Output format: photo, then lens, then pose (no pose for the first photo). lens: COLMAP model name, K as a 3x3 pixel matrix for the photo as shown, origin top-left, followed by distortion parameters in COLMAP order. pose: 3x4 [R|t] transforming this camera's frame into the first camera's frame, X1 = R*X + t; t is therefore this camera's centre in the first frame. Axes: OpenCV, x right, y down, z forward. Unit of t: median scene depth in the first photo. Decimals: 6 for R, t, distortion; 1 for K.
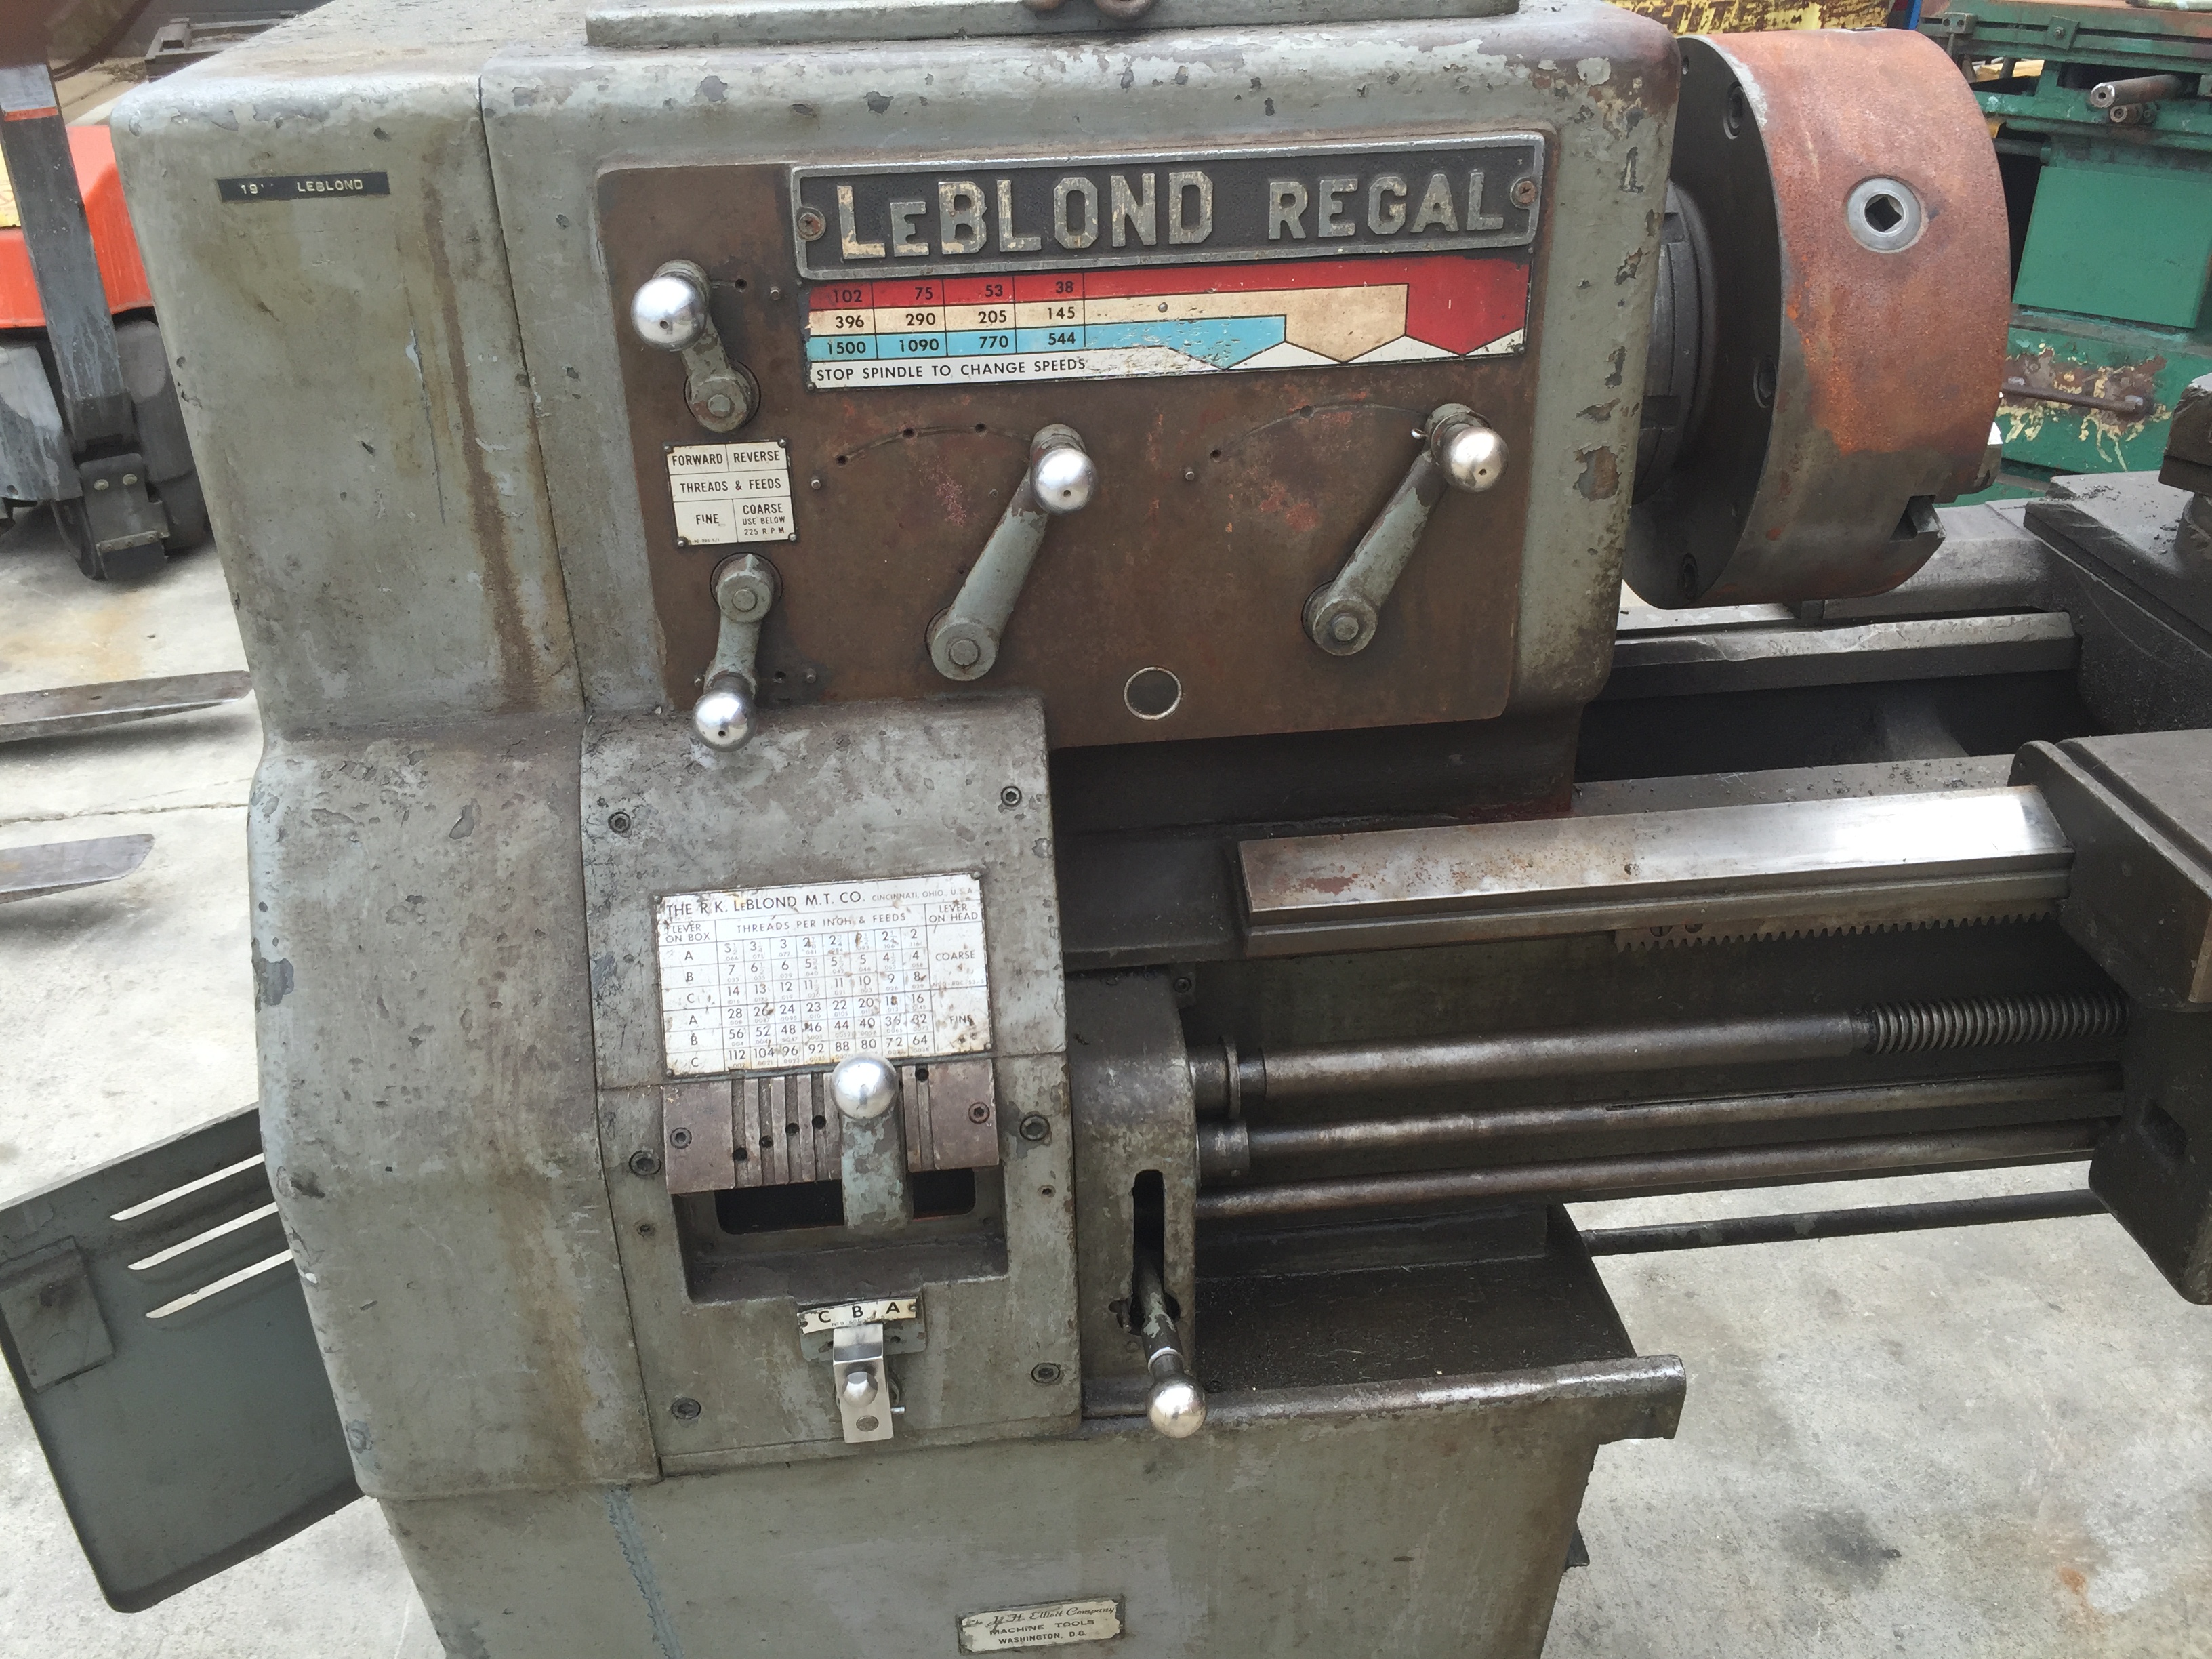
lens RADIAL K [[1888.7, 0, 1058.9], [0, 1888.7, 790.3], [0, 0, 1]] dist [0.089507, -0.139731]
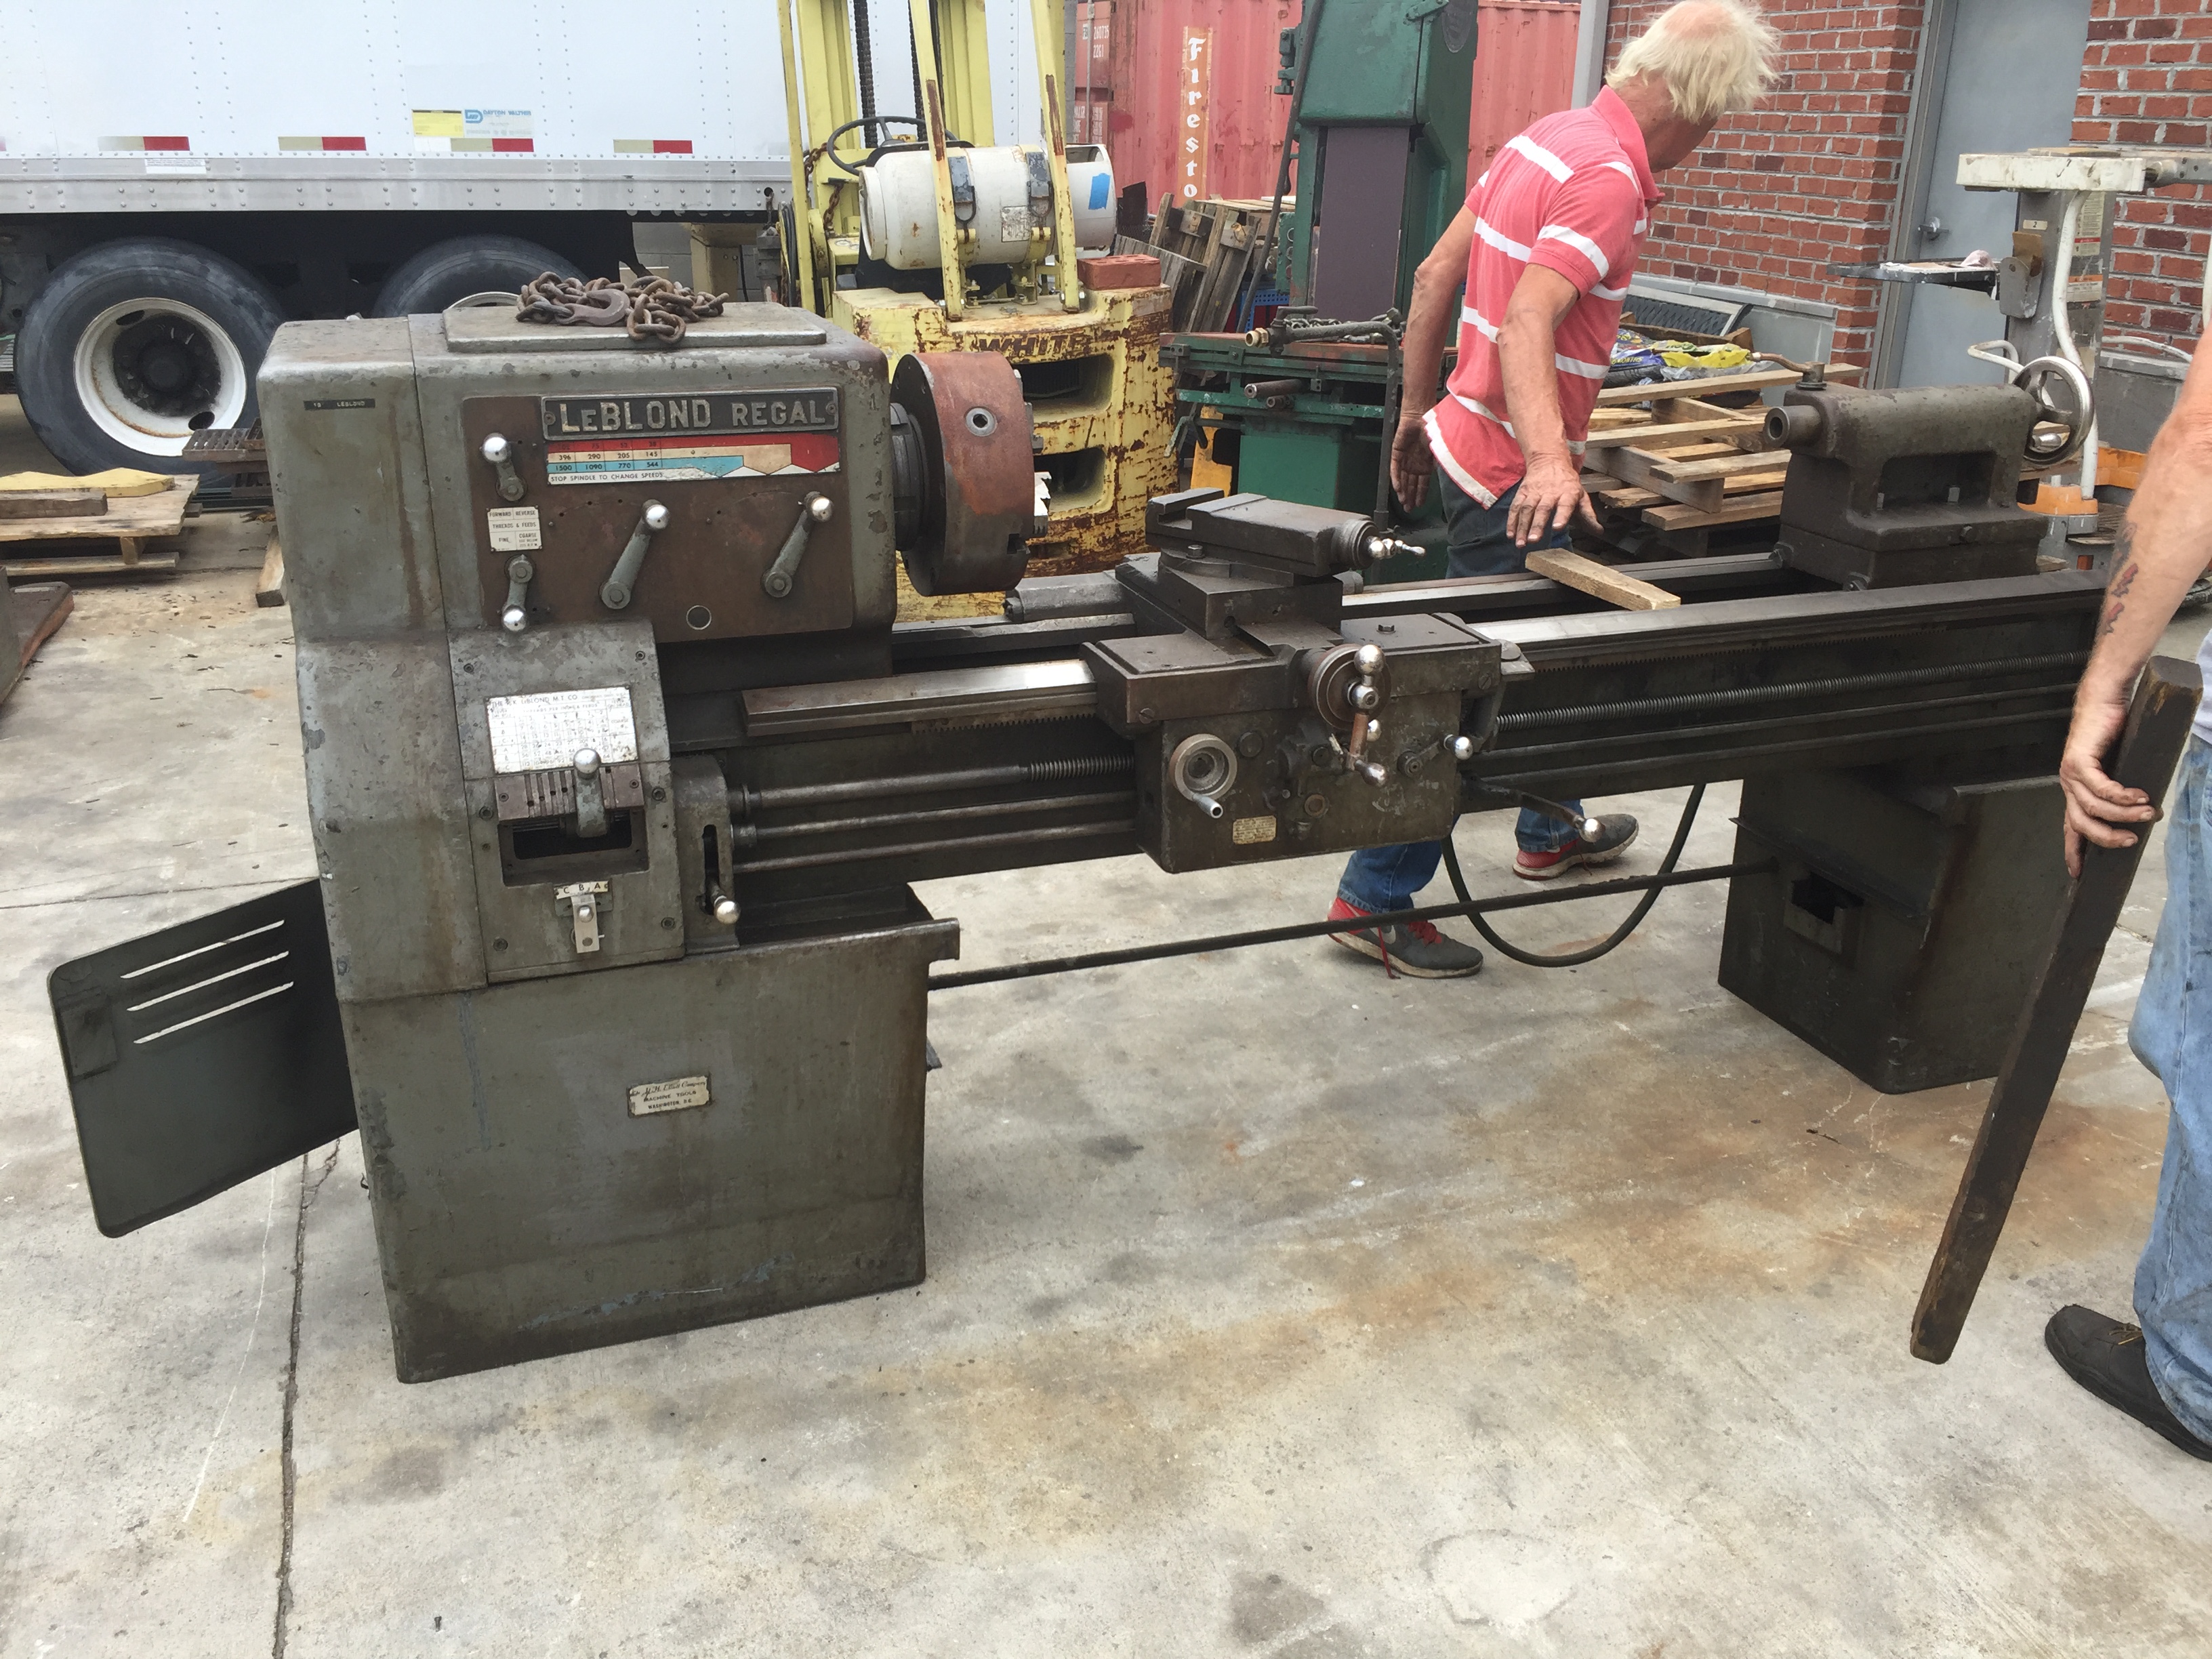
lens RADIAL K [[1888.7, 0, 1058.9], [0, 1888.7, 790.3], [0, 0, 1]] dist [0.089507, -0.139731]
pose [[0.970978, -0.049694, 0.233949, -0.081385], [0.084695, 0.986233, -0.142028, 0.557517], [-0.223670, 0.157721, 0.961819, -1.387498]]
